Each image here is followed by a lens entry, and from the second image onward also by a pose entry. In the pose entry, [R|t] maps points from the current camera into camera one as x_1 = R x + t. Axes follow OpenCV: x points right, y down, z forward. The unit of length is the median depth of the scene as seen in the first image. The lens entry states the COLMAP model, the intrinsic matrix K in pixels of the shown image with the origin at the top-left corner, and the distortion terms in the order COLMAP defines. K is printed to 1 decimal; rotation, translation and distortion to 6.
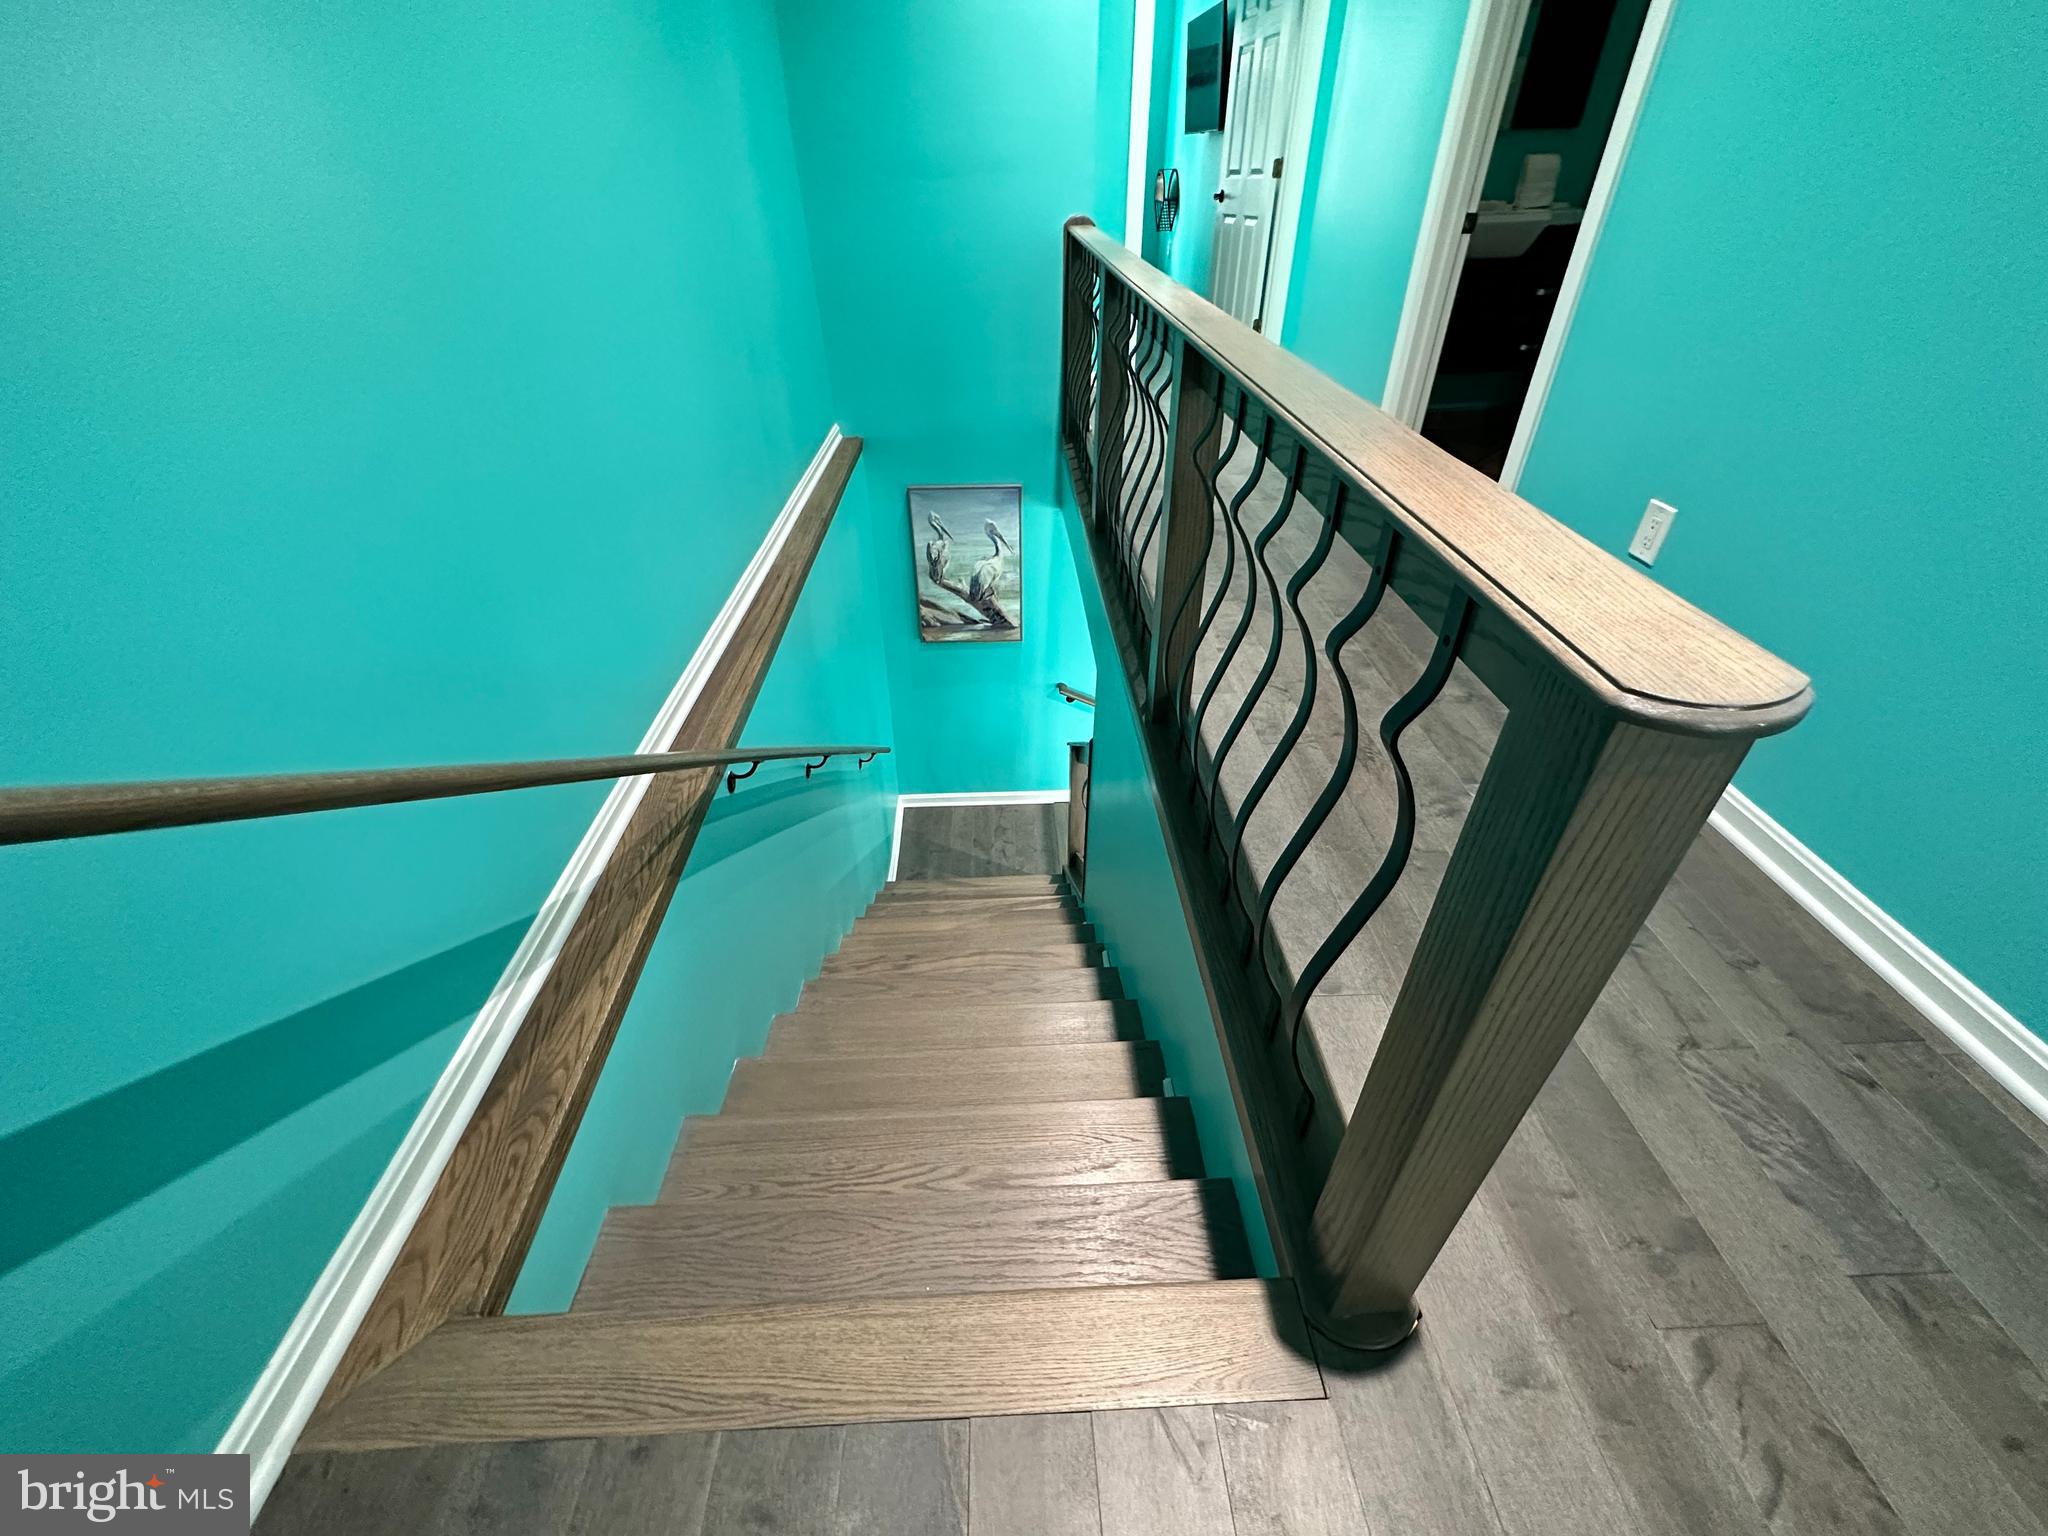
lens RADIAL K [[820.7, 0, 1019.9], [0, 820.7, 770.9], [0, 0, 1]] dist [-0.000606, 0.000773]
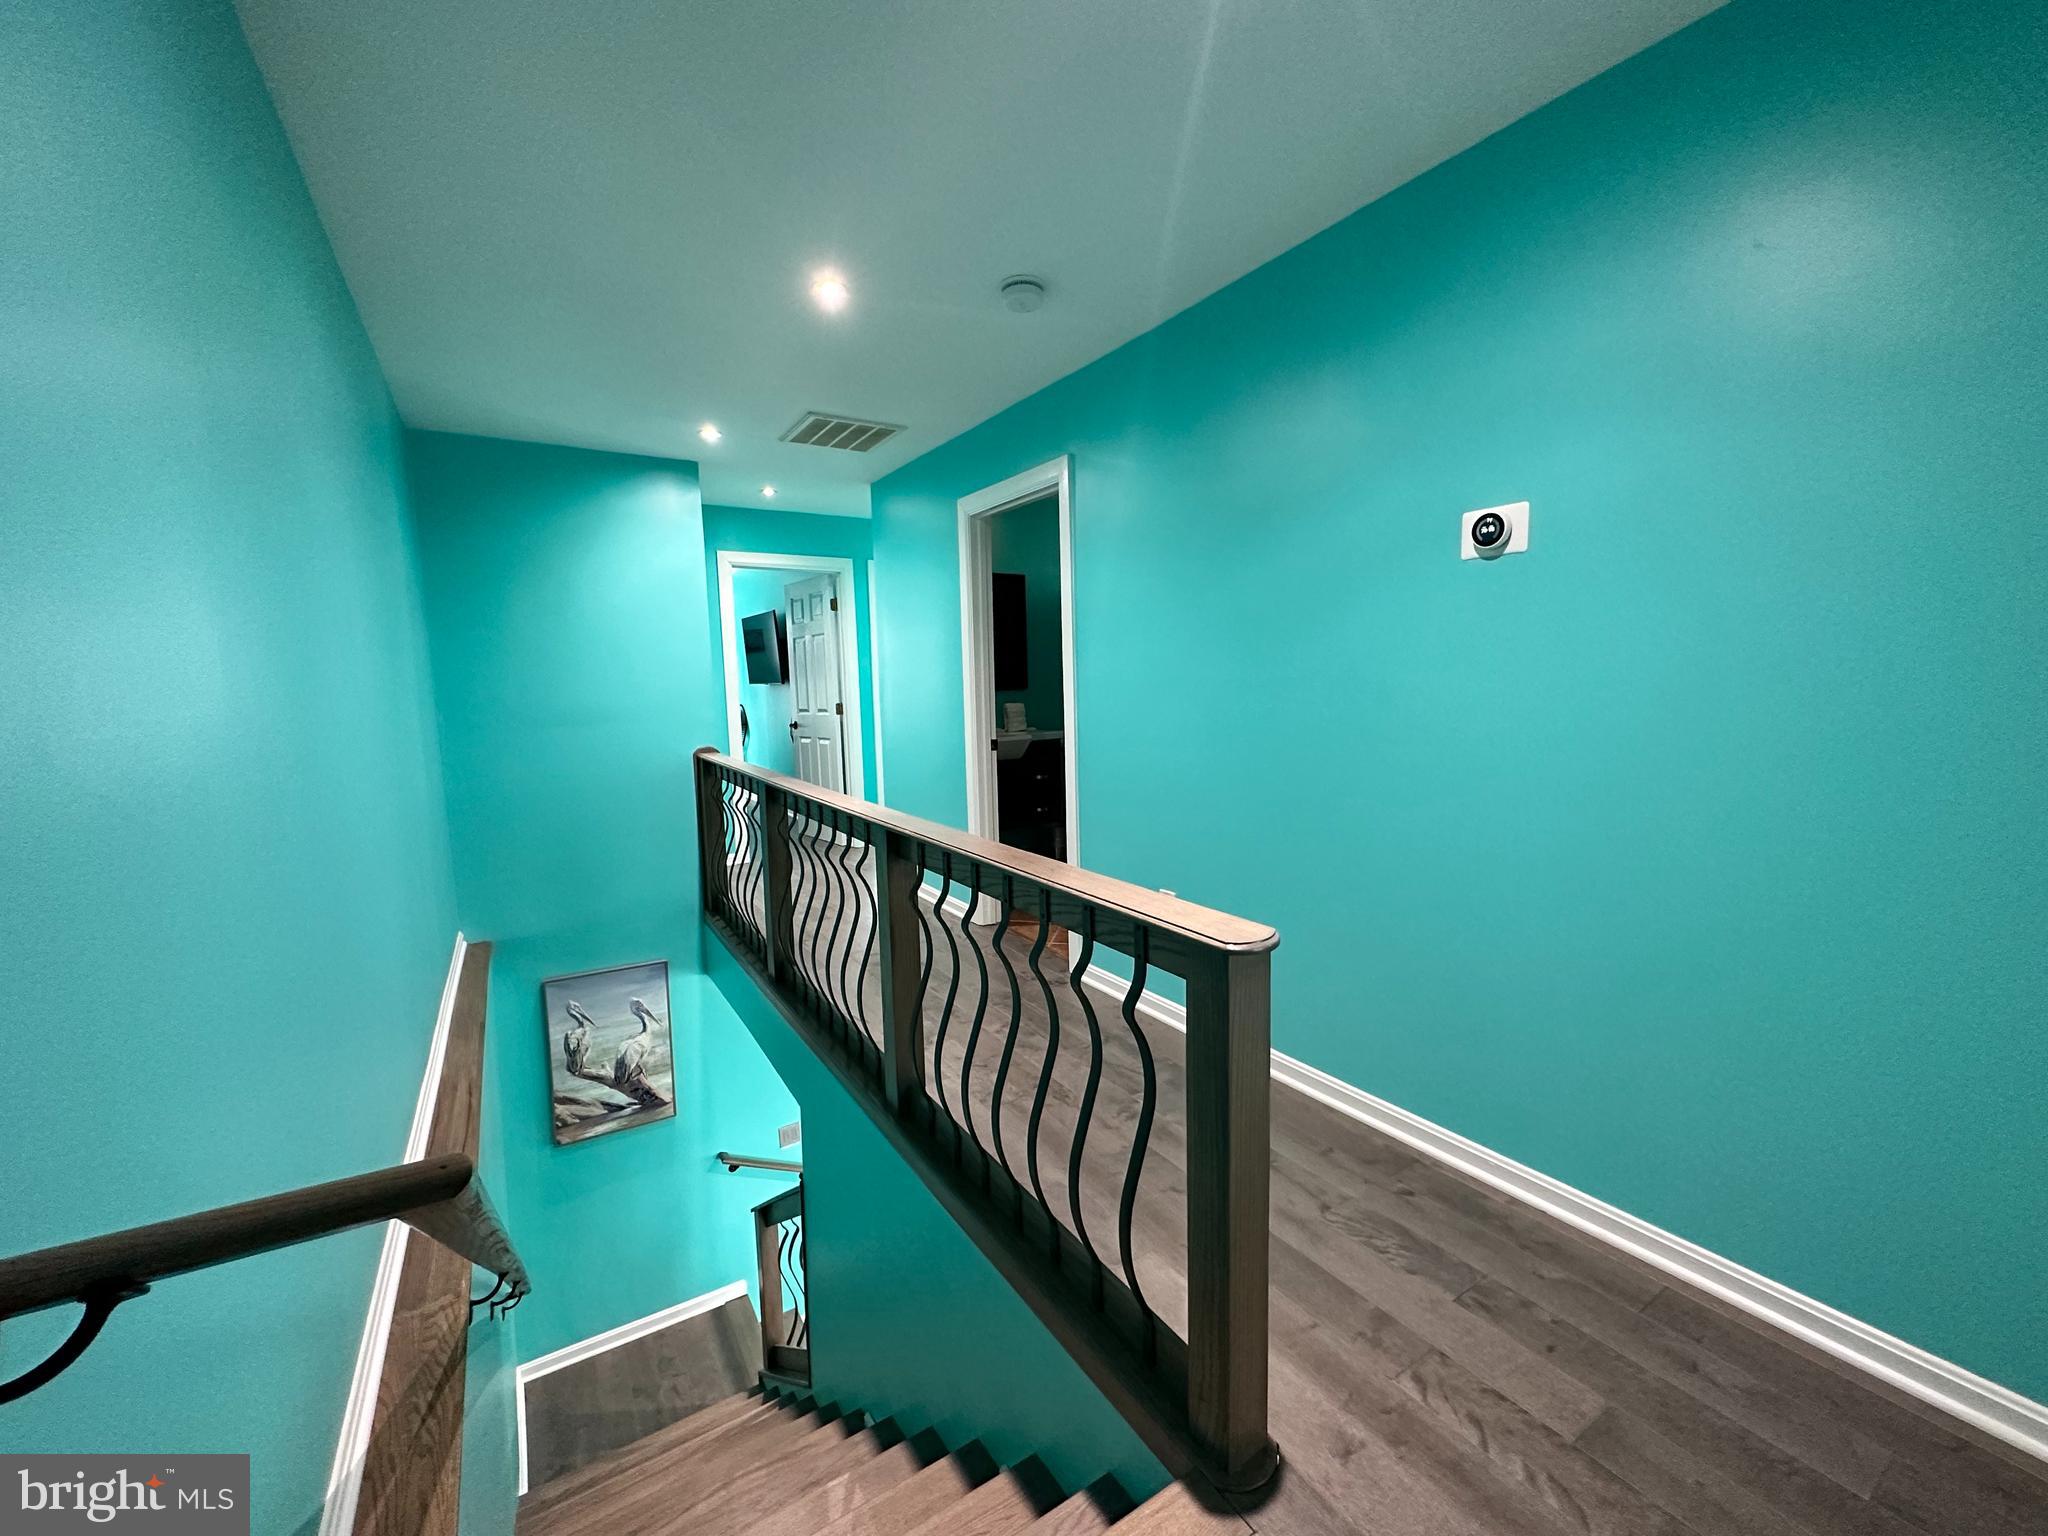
lens RADIAL K [[820.7, 0, 1023.4], [0, 820.7, 768.1], [0, 0, 1]] dist [-0.000606, 0.000773]
pose [[0.863730, -0.054506, 0.500998, -0.124027], [0.304370, 0.848757, -0.432400, 0.040946], [-0.401657, 0.525966, 0.749687, -0.111264]]
